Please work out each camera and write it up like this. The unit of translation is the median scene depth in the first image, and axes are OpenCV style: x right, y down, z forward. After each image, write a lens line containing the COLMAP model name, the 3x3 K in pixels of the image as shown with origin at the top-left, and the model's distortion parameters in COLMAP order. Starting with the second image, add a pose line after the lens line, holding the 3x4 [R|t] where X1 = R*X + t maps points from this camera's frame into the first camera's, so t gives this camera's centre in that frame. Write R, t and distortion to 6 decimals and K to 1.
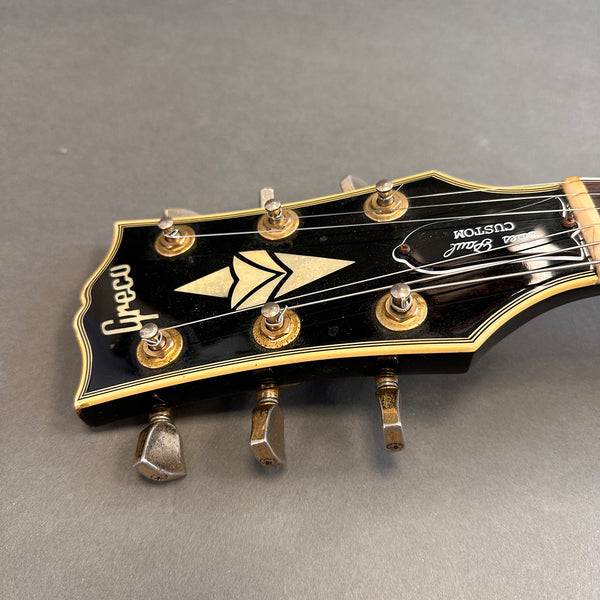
lens RADIAL K [[596.4, 0, 300.0], [0, 596.4, 300.0], [0, 0, 1]] dist [0.101964, -0.331969]
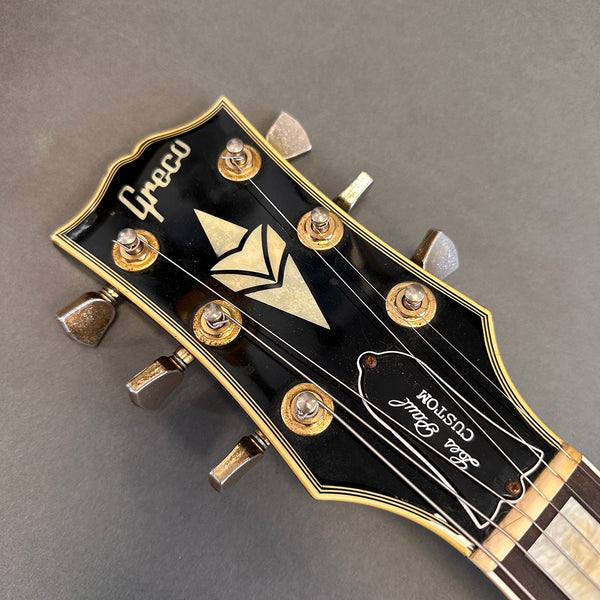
lens RADIAL K [[596.4, 0, 300.0], [0, 596.4, 300.0], [0, 0, 1]] dist [0.101964, -0.331969]
pose [[0.693644, 0.708873, -0.127891, 0.140462], [-0.619987, 0.677931, 0.395001, -0.411442], [0.366707, -0.194699, 0.909735, 0.146793]]
